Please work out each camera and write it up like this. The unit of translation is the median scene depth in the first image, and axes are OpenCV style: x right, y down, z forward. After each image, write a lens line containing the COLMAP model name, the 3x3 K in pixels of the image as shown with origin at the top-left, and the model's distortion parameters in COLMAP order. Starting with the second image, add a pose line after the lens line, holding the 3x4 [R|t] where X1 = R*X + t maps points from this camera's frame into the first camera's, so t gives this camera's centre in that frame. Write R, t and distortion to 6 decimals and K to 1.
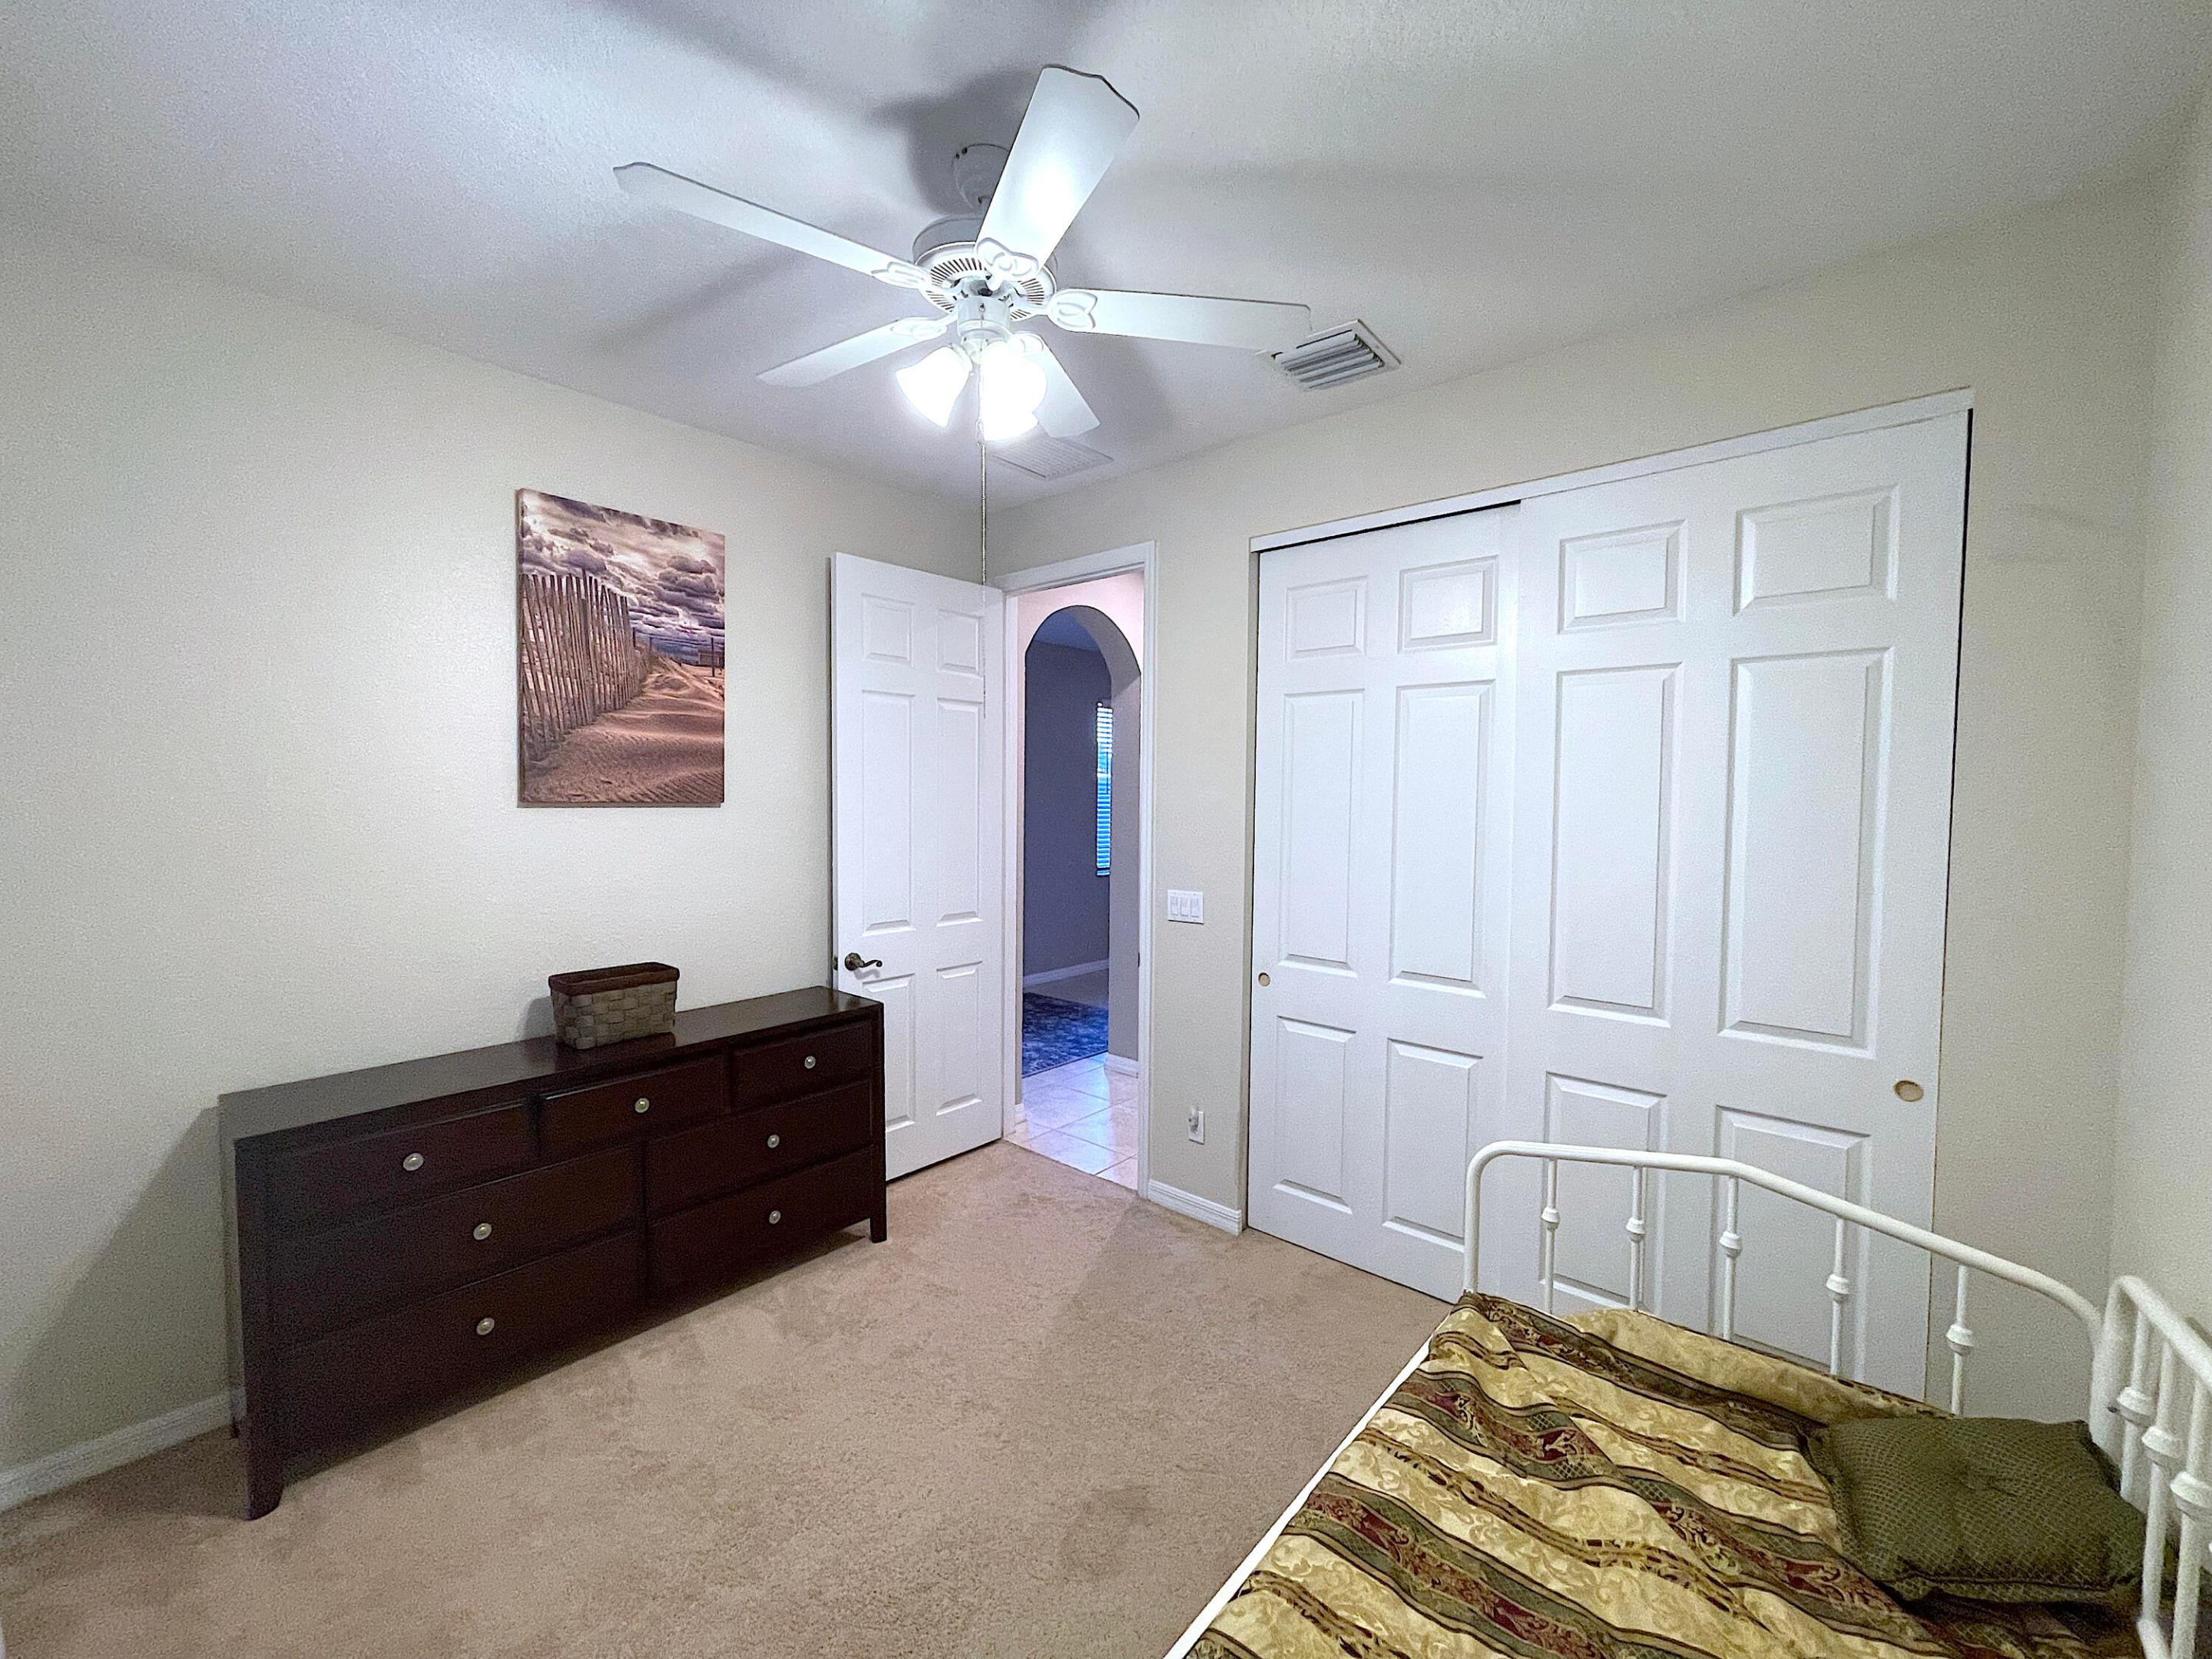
lens RADIAL K [[891.9, 0, 1101.8], [0, 891.9, 826.5], [0, 0, 1]] dist [-0.008519, 0.005028]
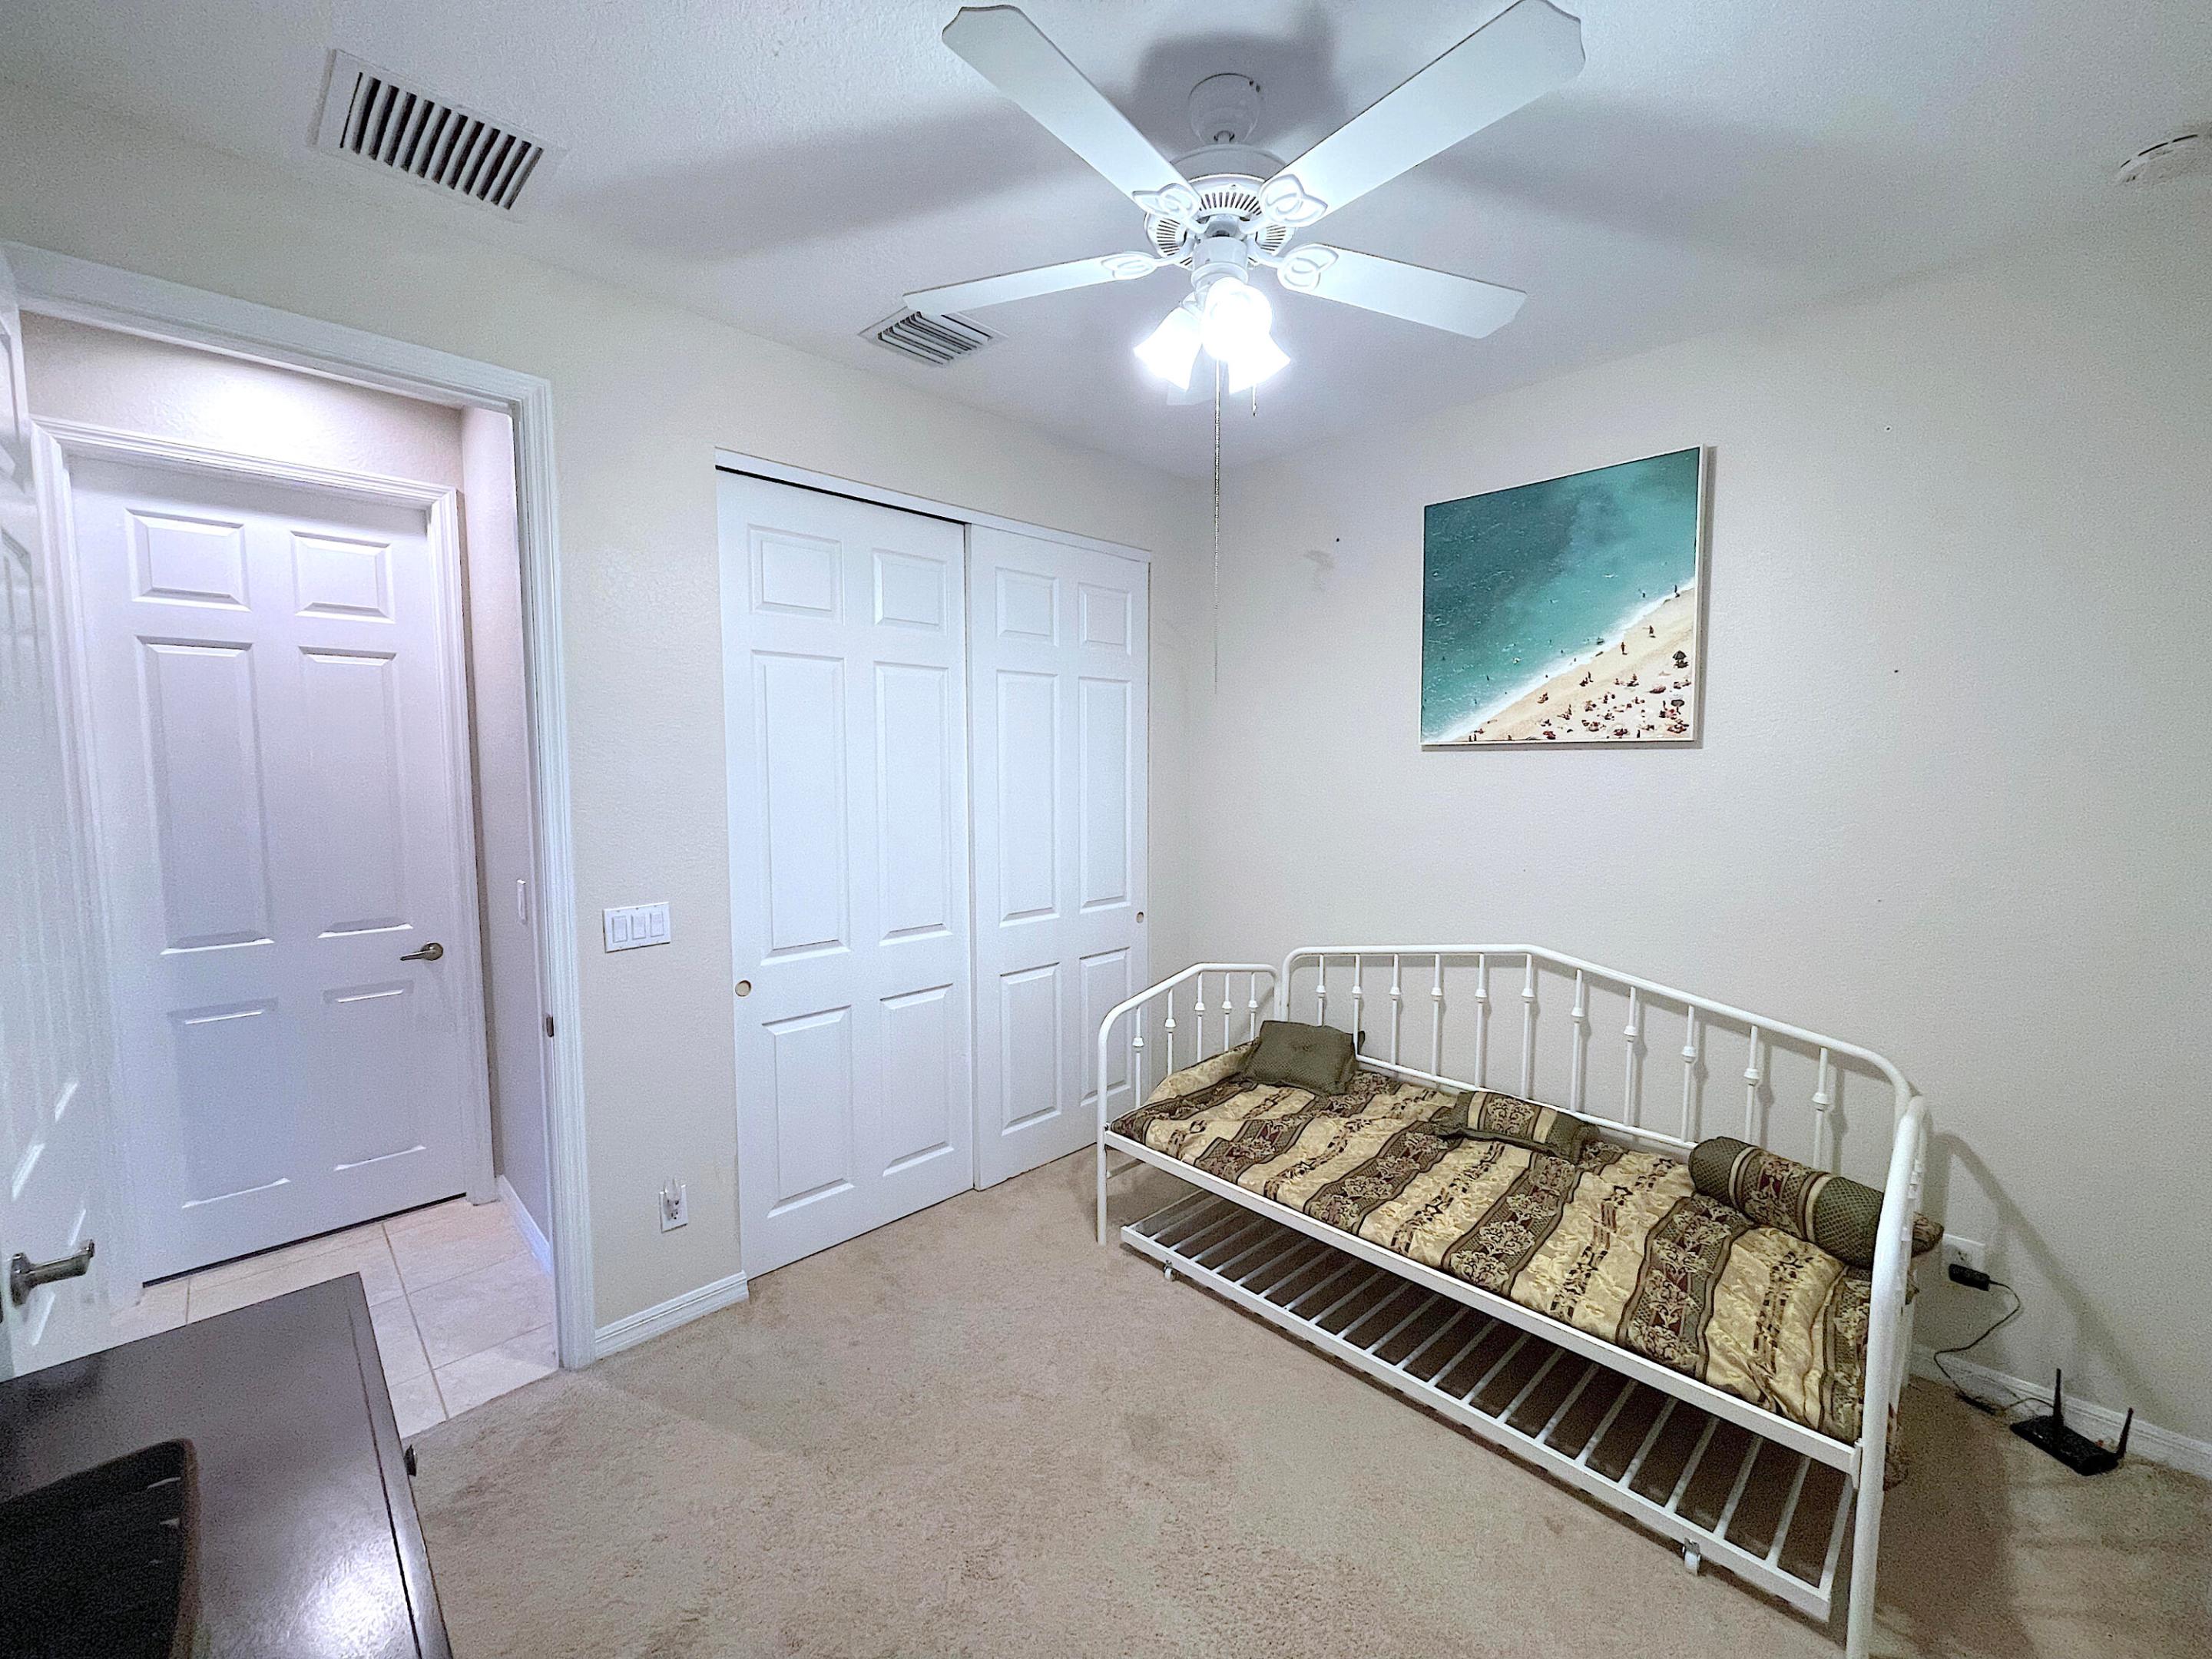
lens RADIAL K [[891.9, 0, 1095.0], [0, 891.9, 828.4], [0, 0, 1]] dist [-0.008519, 0.005028]
pose [[0.074403, -0.088575, 0.993287, -0.888821], [0.038986, 0.995544, 0.085856, -0.055294], [-0.996466, 0.032336, 0.077524, 0.860559]]
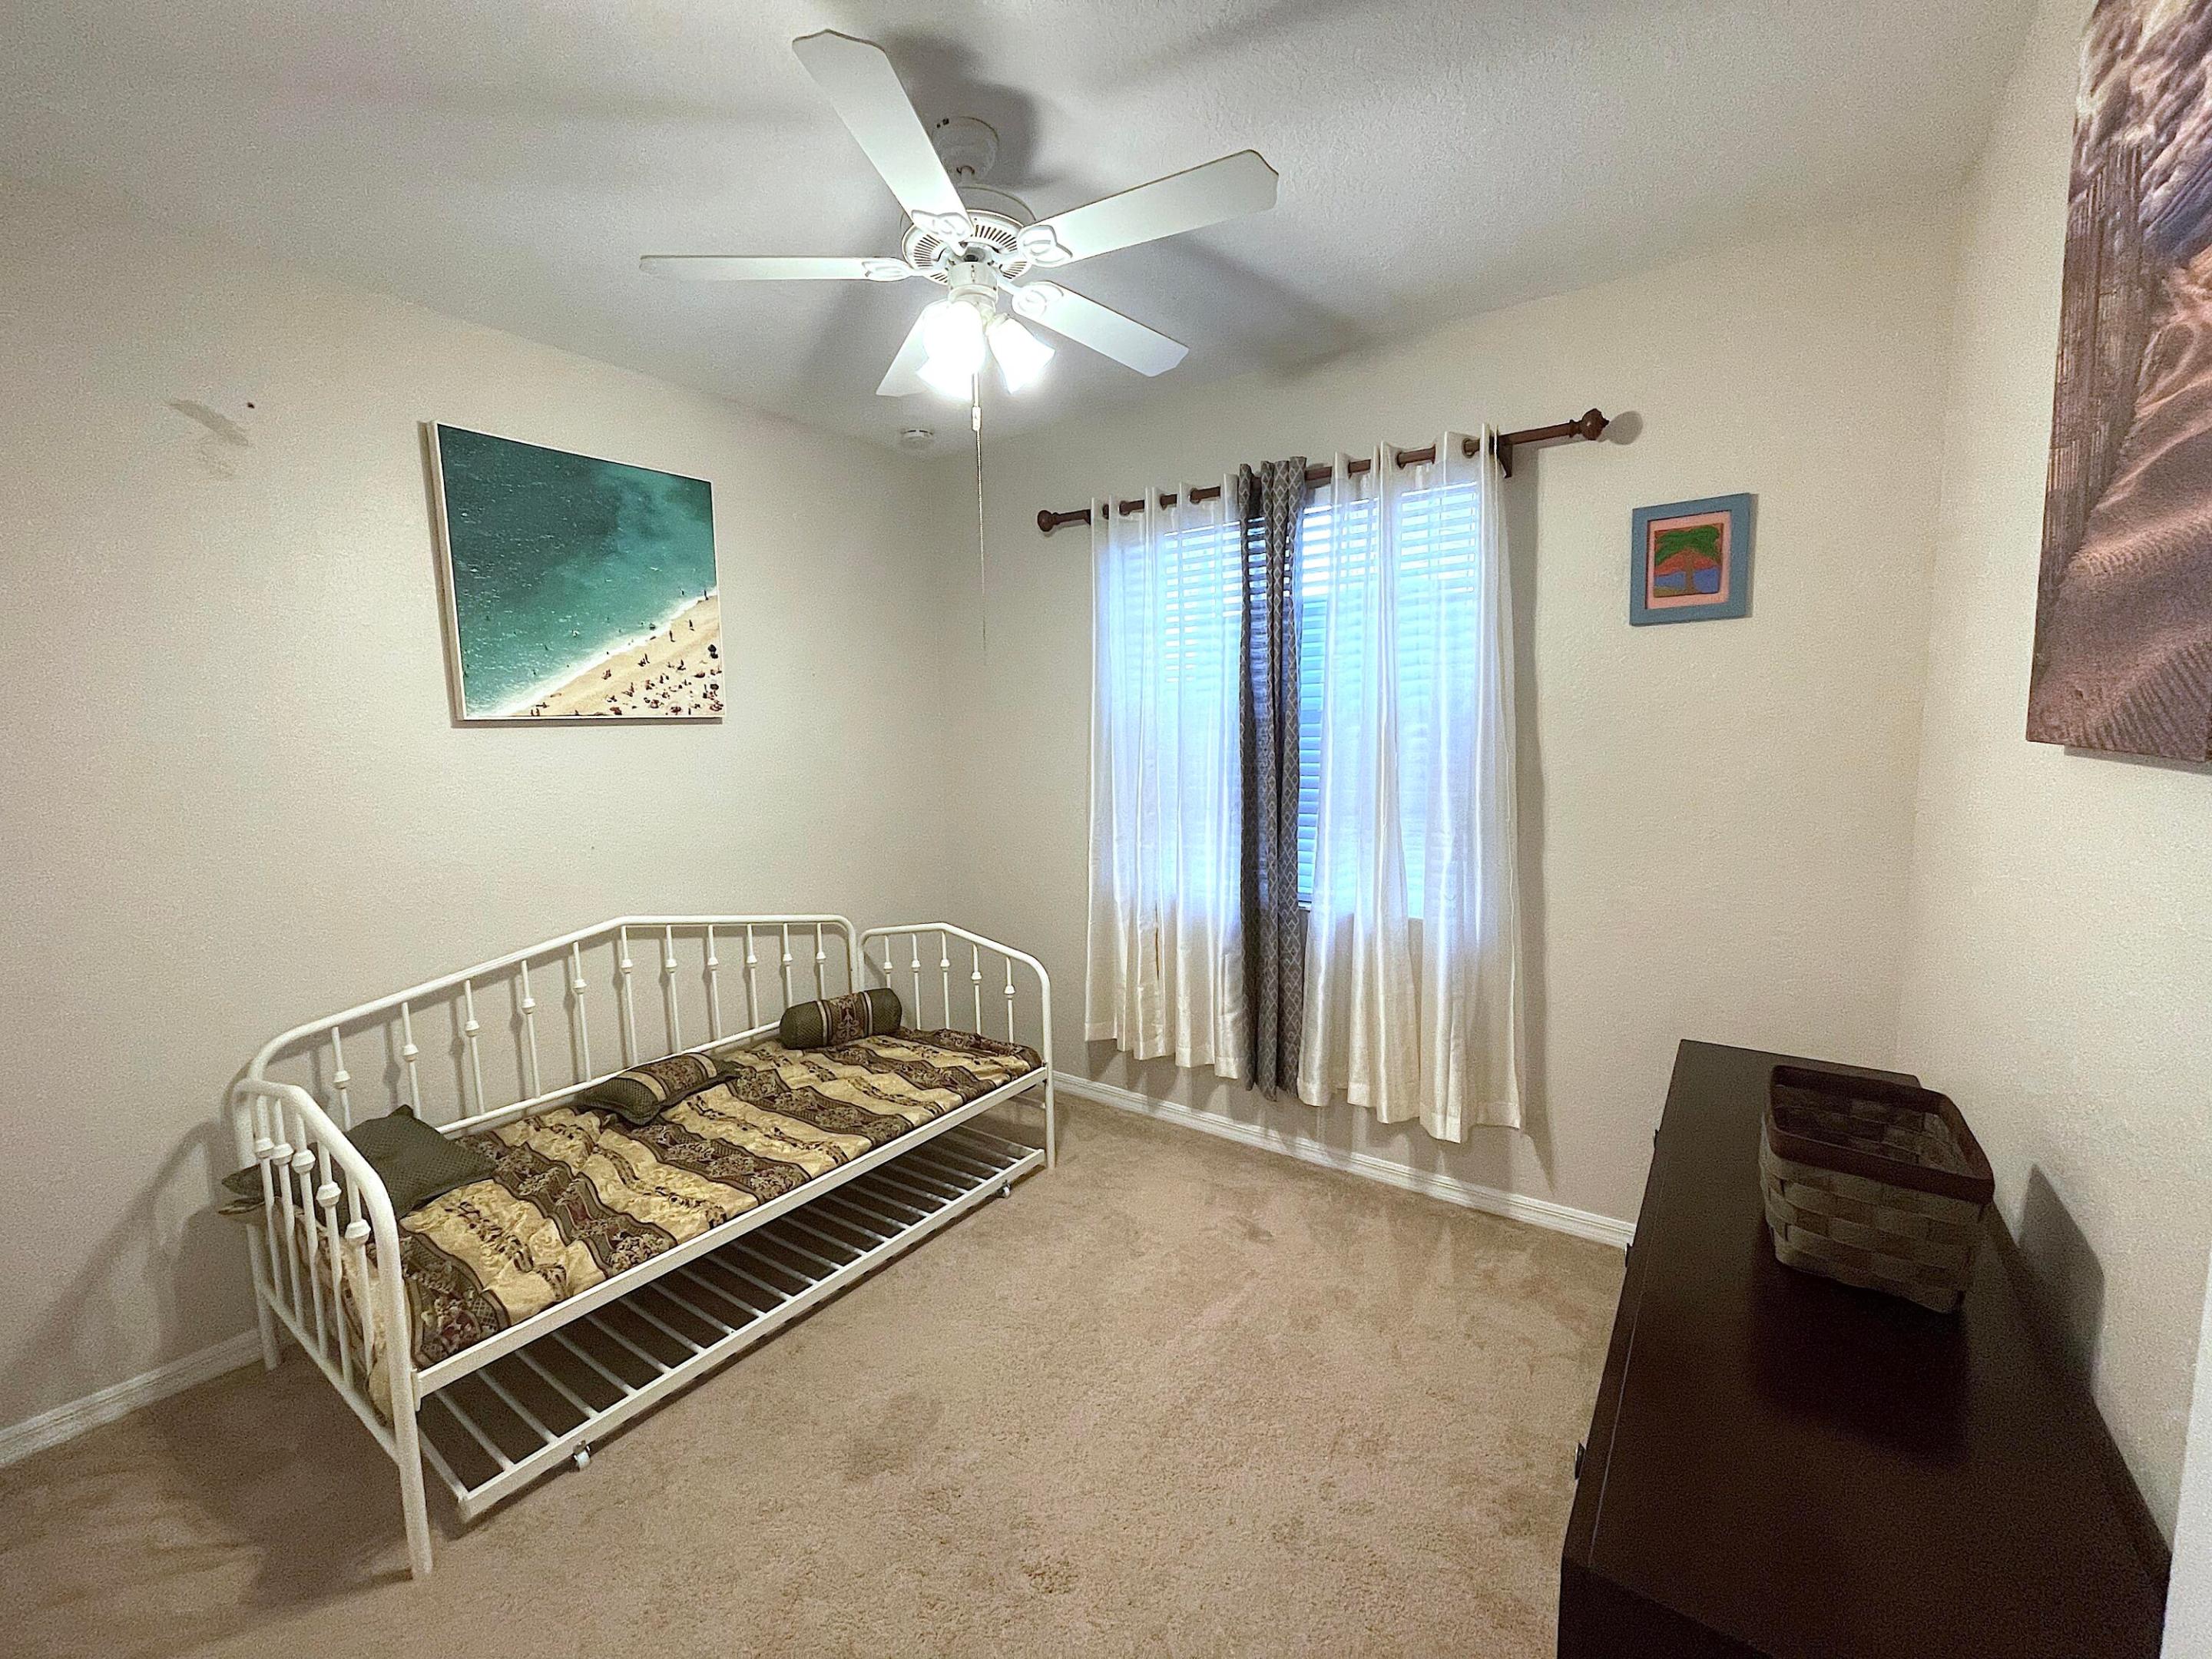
lens RADIAL K [[891.9, 0, 1102.4], [0, 891.9, 823.5], [0, 0, 1]] dist [-0.008519, 0.005028]
pose [[-0.995624, 0.014782, -0.092275, -0.146650], [0.000949, 0.988959, 0.148189, -0.083389], [0.093447, 0.147453, -0.984645, 1.703096]]
